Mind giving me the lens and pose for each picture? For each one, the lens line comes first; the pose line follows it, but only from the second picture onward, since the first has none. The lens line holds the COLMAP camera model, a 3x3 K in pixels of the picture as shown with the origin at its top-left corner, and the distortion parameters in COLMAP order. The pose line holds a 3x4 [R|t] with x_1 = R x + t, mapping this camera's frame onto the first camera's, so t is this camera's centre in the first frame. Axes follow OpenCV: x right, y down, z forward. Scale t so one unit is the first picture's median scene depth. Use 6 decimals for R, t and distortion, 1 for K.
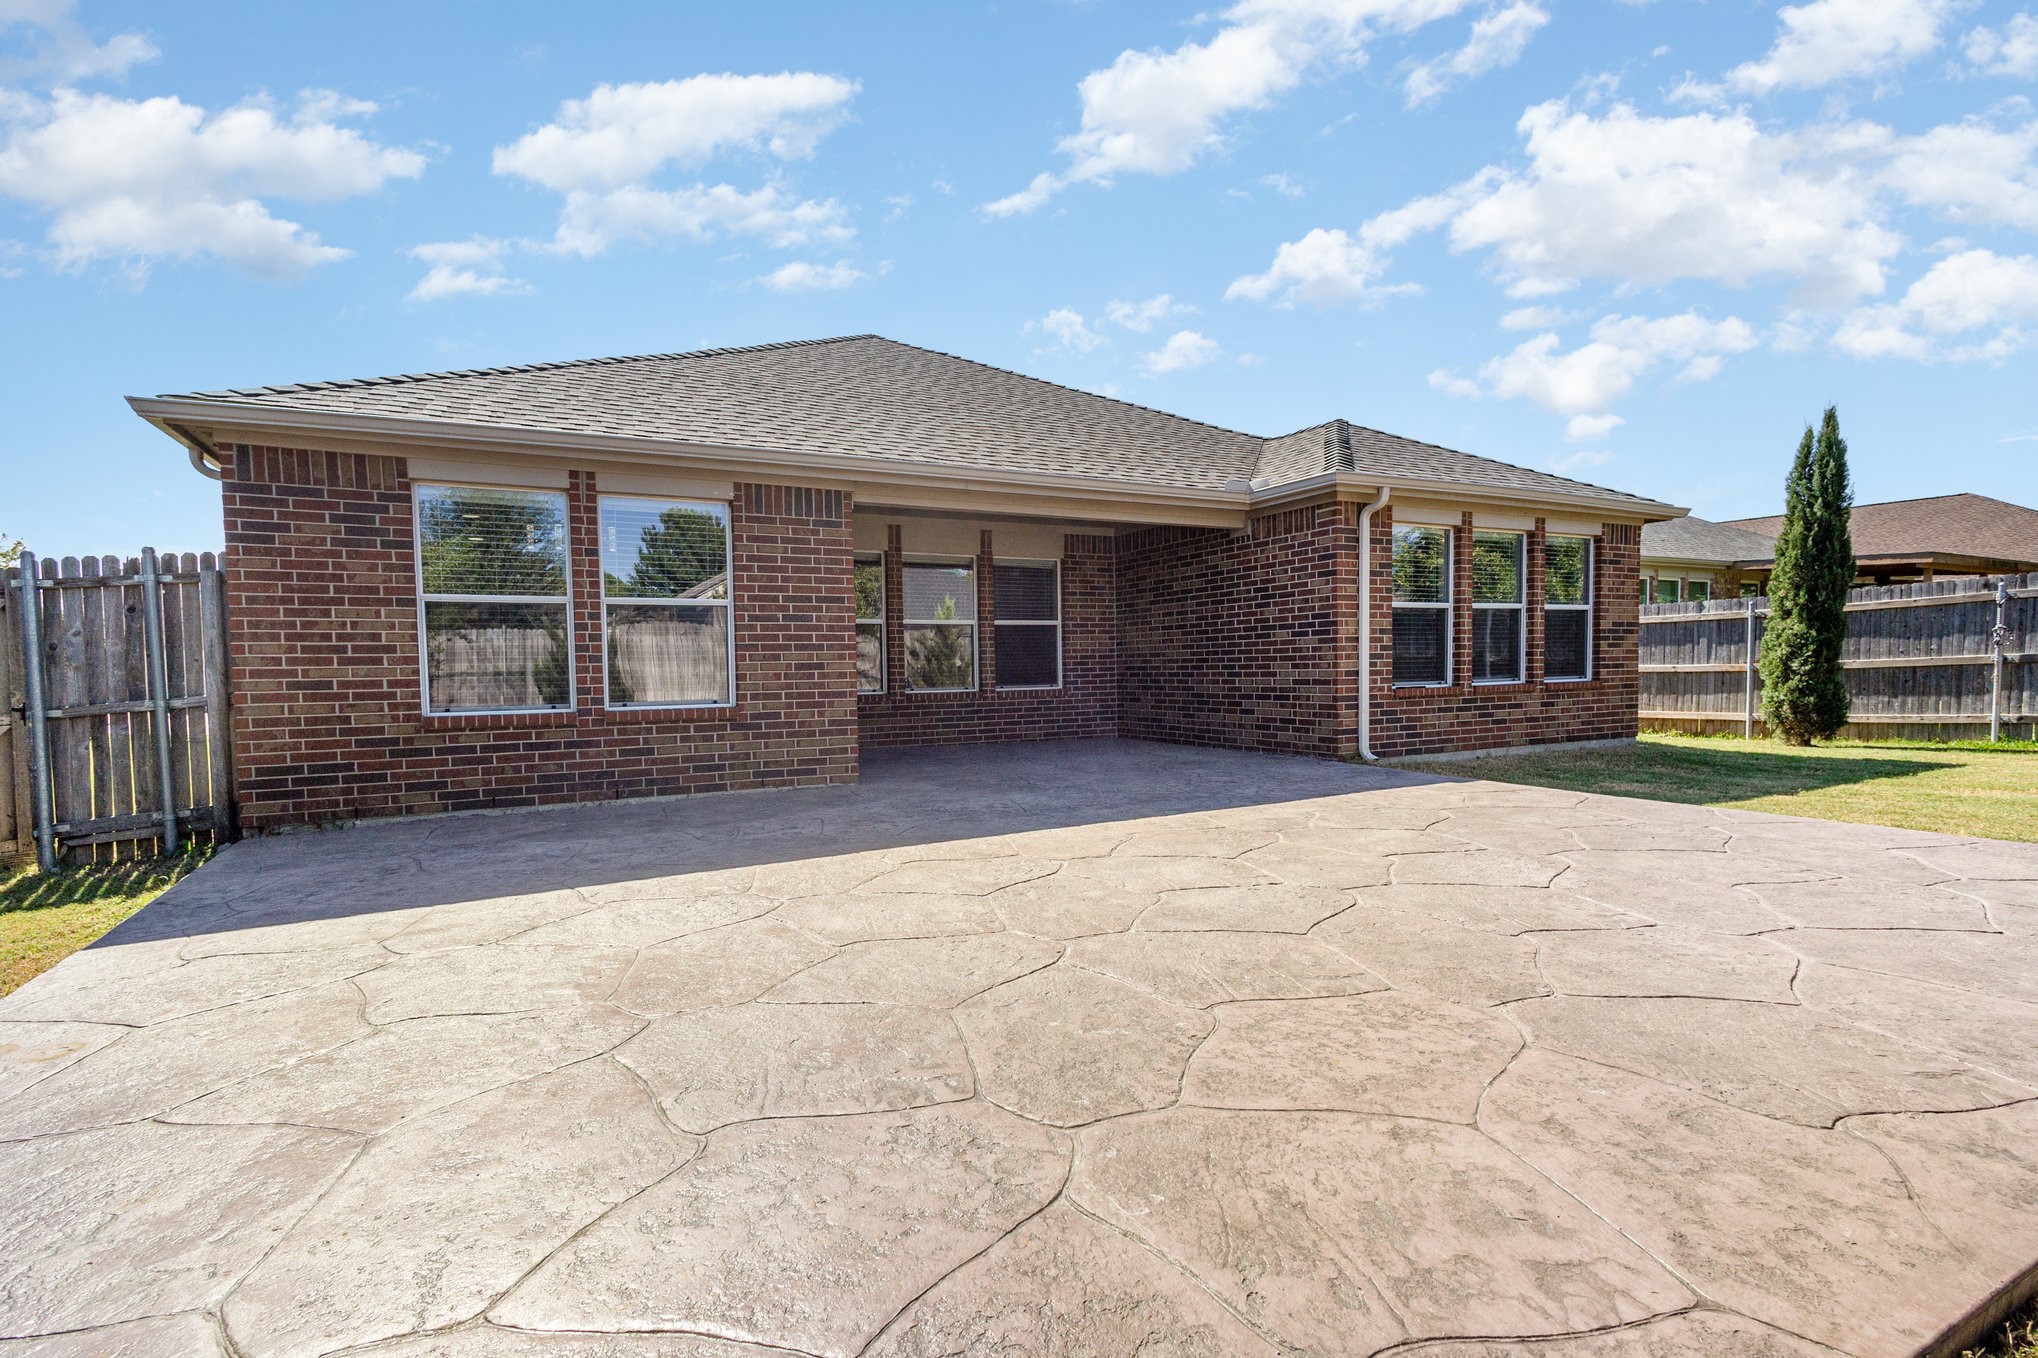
lens RADIAL K [[989.1, 0, 1020.0], [0, 989.1, 695.5], [0, 0, 1]] dist [0.000252, 0.000226]
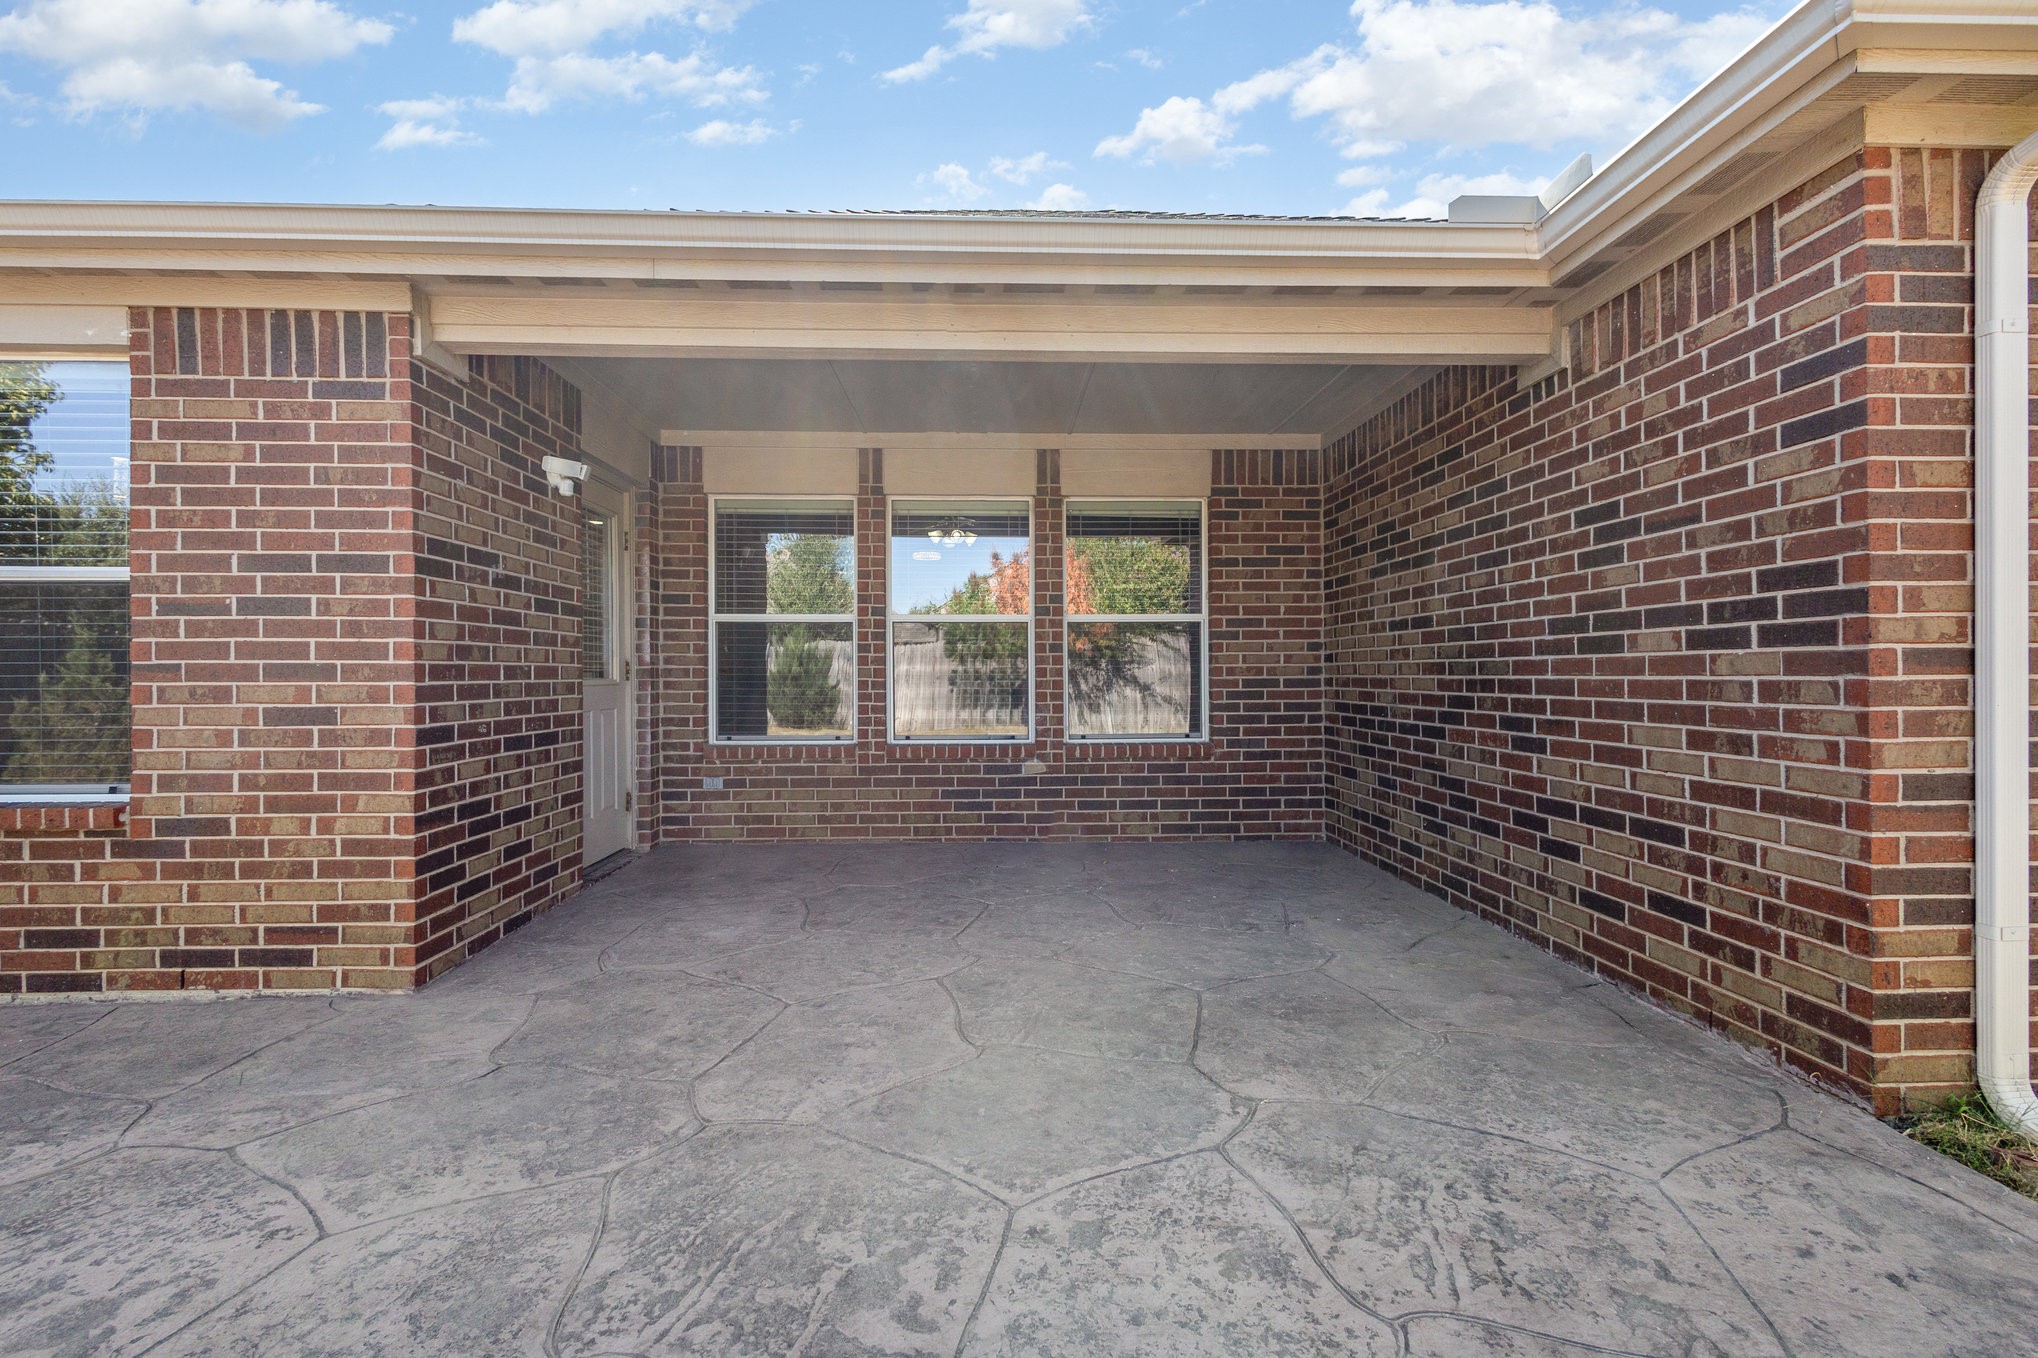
lens RADIAL K [[935.9, 0, 1019.0], [0, 935.9, 663.3], [0, 0, 1]] dist [0.002022, 0.000222]
pose [[0.902057, 0.009537, -0.431512, 0.249048], [-0.024505, 0.999275, -0.029142, -0.047720], [0.430921, 0.036862, 0.901636, 0.750729]]
